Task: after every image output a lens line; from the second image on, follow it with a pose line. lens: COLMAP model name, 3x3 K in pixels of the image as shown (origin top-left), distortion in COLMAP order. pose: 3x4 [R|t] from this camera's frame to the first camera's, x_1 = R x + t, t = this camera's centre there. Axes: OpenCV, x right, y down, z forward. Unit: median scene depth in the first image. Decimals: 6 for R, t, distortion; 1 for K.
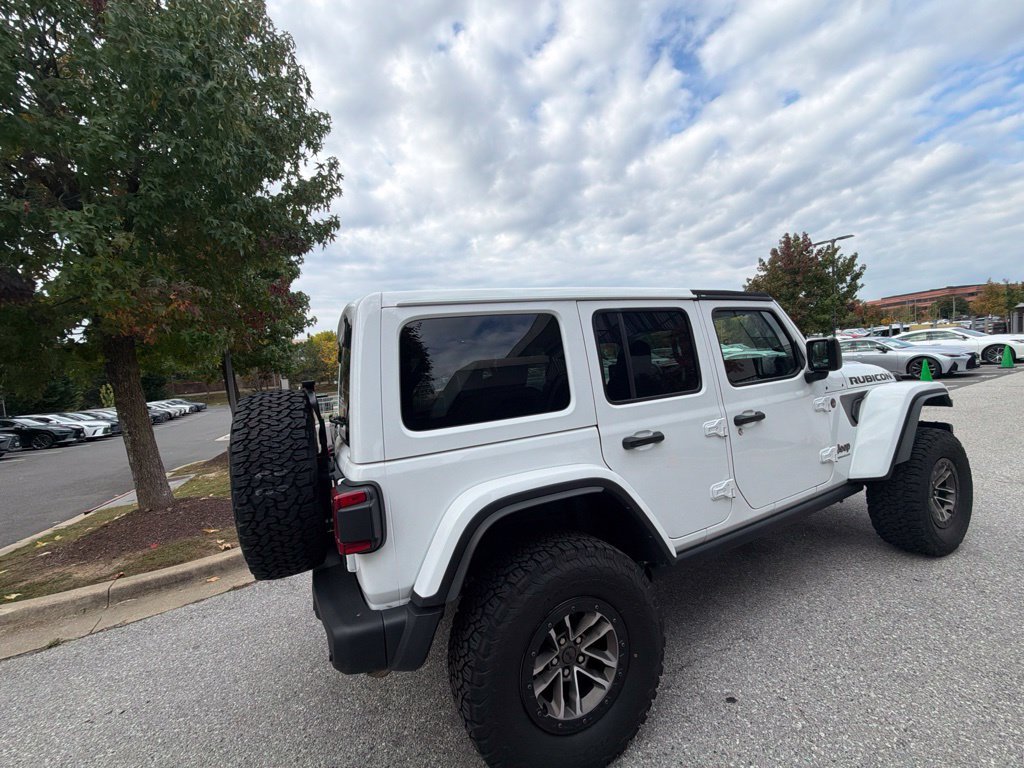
lens RADIAL K [[407.9, 0, 510.2], [0, 407.9, 384.2], [0, 0, 1]] dist [0.000398, -0.000150]
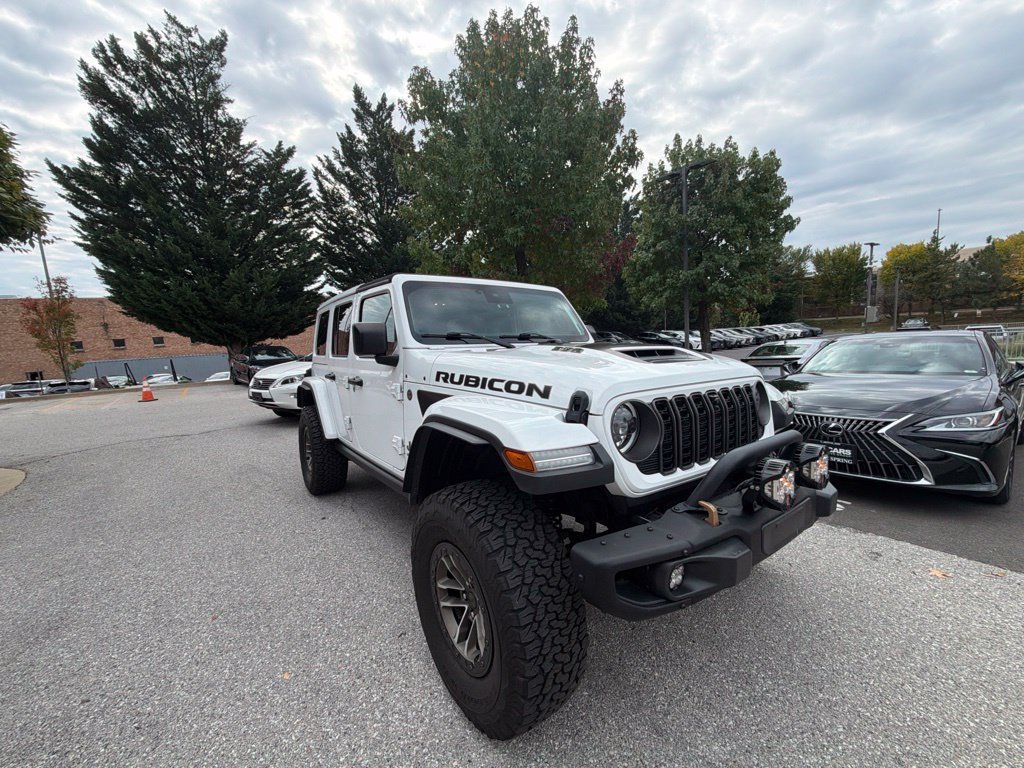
lens RADIAL K [[407.9, 0, 510.5], [0, 407.9, 384.3], [0, 0, 1]] dist [0.000398, -0.000150]
pose [[0.187466, 0.191783, -0.963367, 1.518232], [-0.006113, 0.980963, 0.194097, -0.133231], [0.982252, -0.030498, 0.185070, 0.956591]]
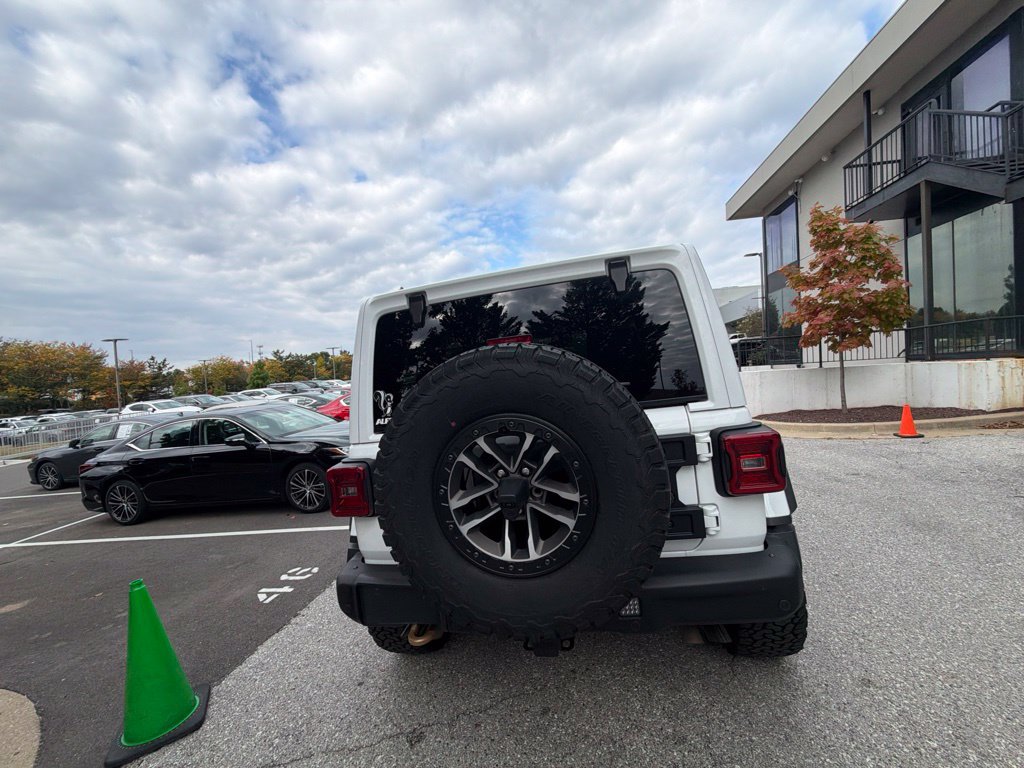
lens RADIAL K [[407.9, 0, 512.3], [0, 407.9, 387.9], [0, 0, 1]] dist [0.000398, -0.000150]
pose [[0.594561, 0.002212, 0.804047, -0.751701], [0.067931, 0.996283, -0.052974, 0.081609], [-0.801175, 0.086116, 0.592201, 0.430107]]
